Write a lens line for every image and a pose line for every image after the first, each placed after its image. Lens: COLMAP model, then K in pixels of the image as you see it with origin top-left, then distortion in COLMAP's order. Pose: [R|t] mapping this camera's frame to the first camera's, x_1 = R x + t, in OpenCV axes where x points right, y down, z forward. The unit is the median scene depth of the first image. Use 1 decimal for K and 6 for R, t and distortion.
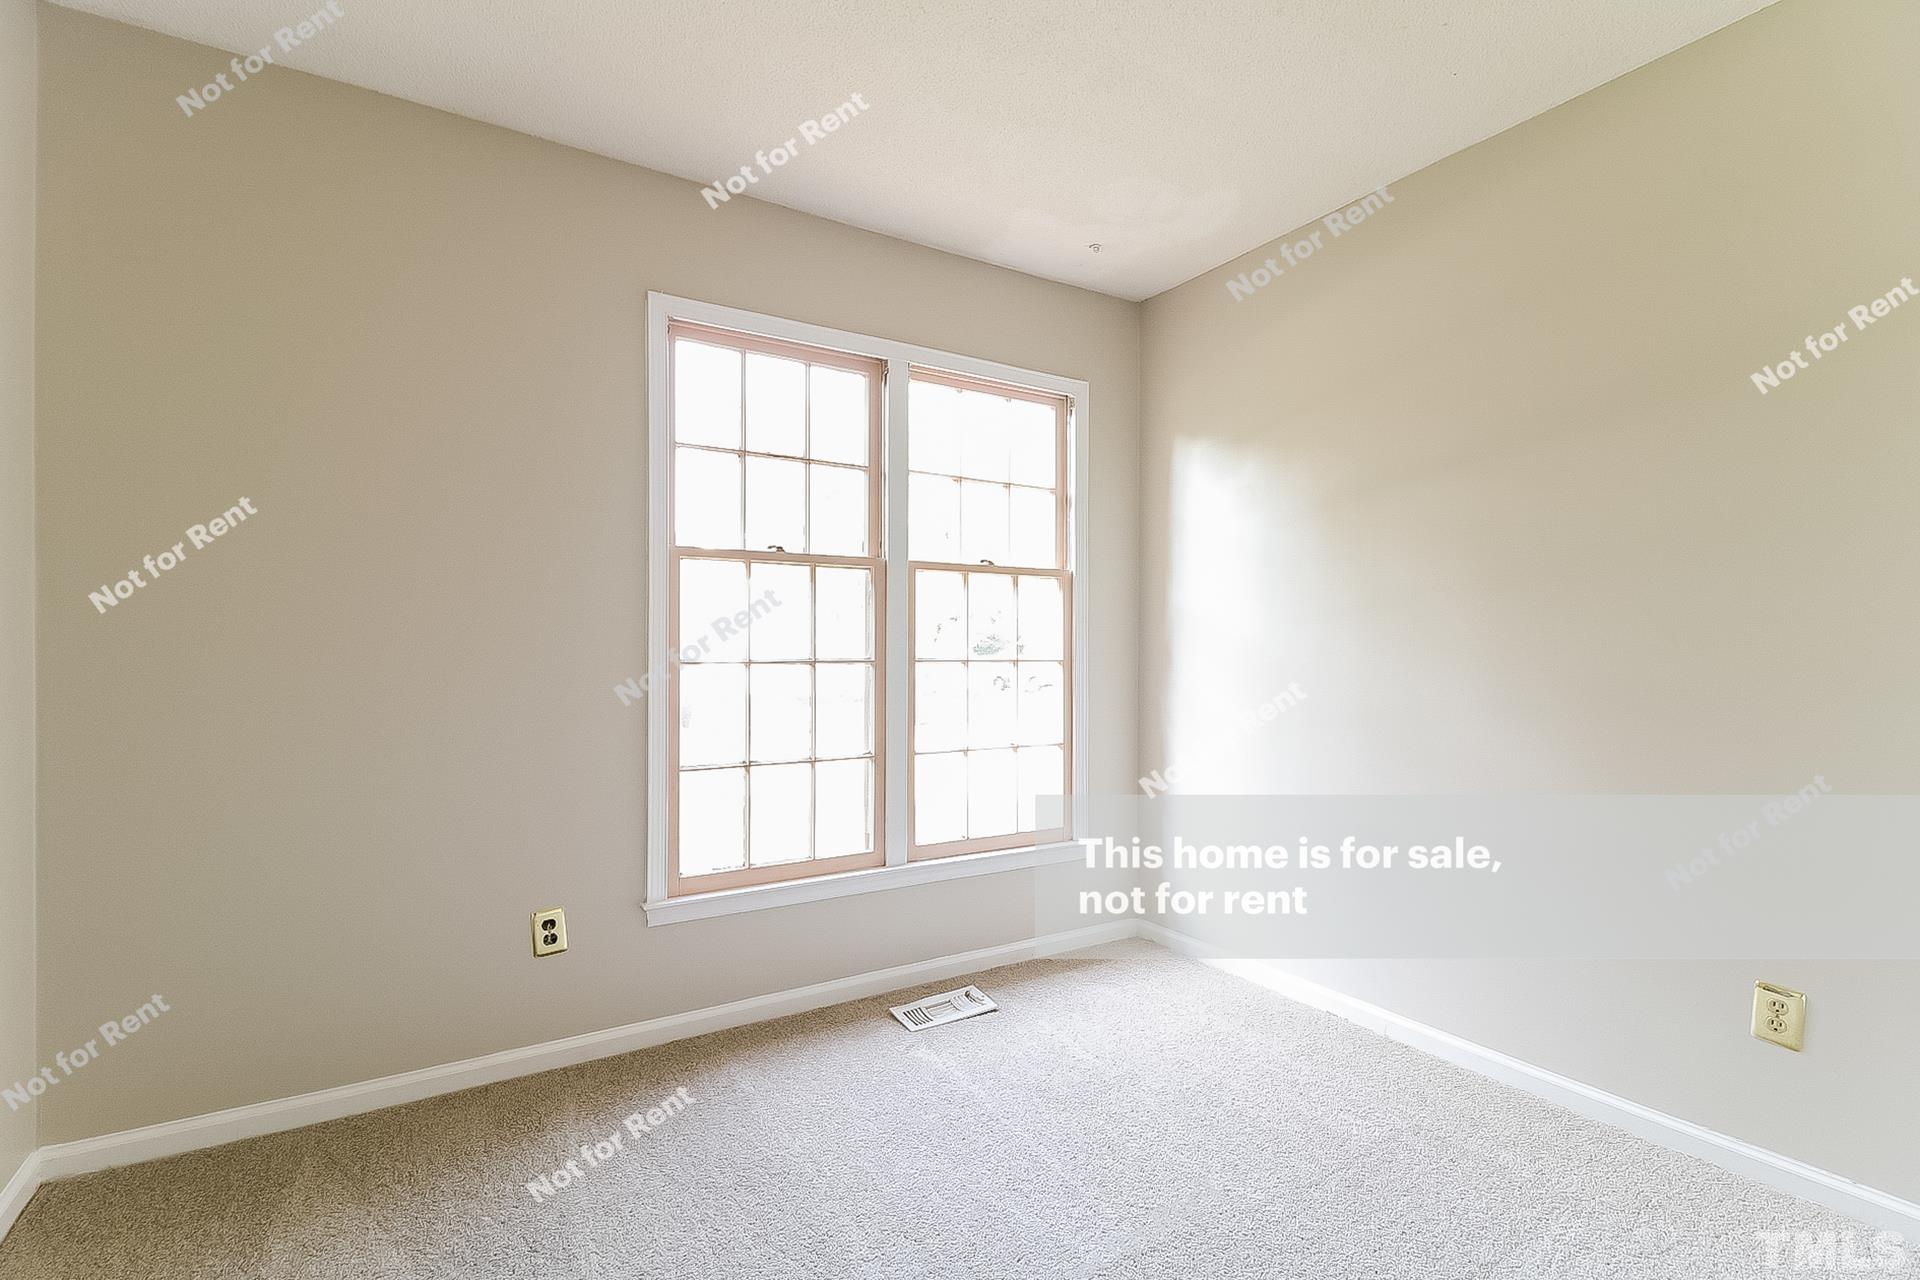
lens RADIAL K [[880.9, 0, 944.3], [0, 880.9, 635.9], [0, 0, 1]] dist [-0.001682, -0.001796]
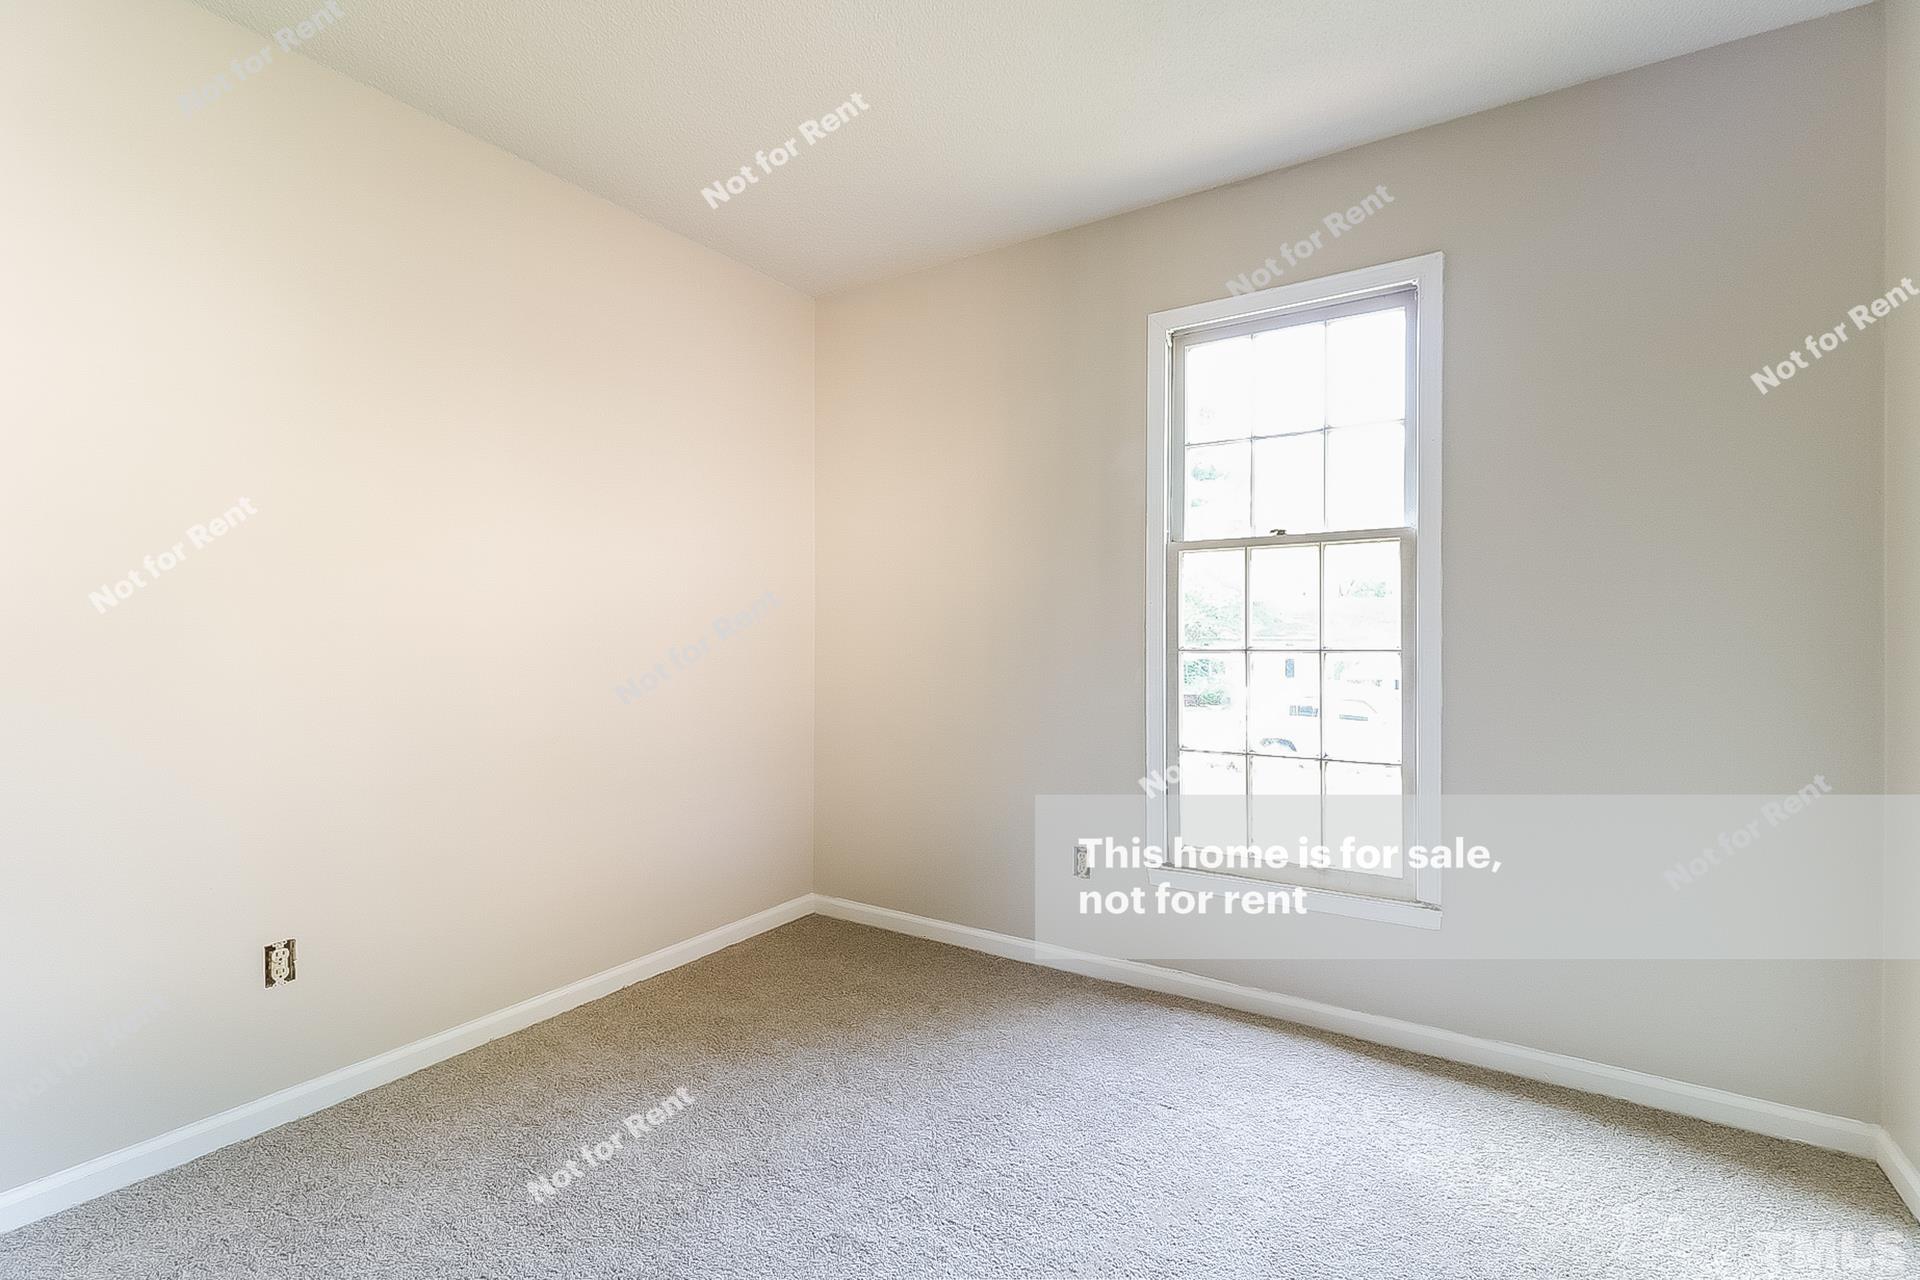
lens RADIAL K [[880.9, 0, 1004.4], [0, 880.9, 640.5], [0, 0, 1]] dist [-0.001682, -0.001796]
pose [[0.434717, 0.006189, -0.900546, 0.582046], [0.012694, 0.999835, 0.012999, 0.002882], [0.900478, -0.017083, 0.434567, 0.344727]]
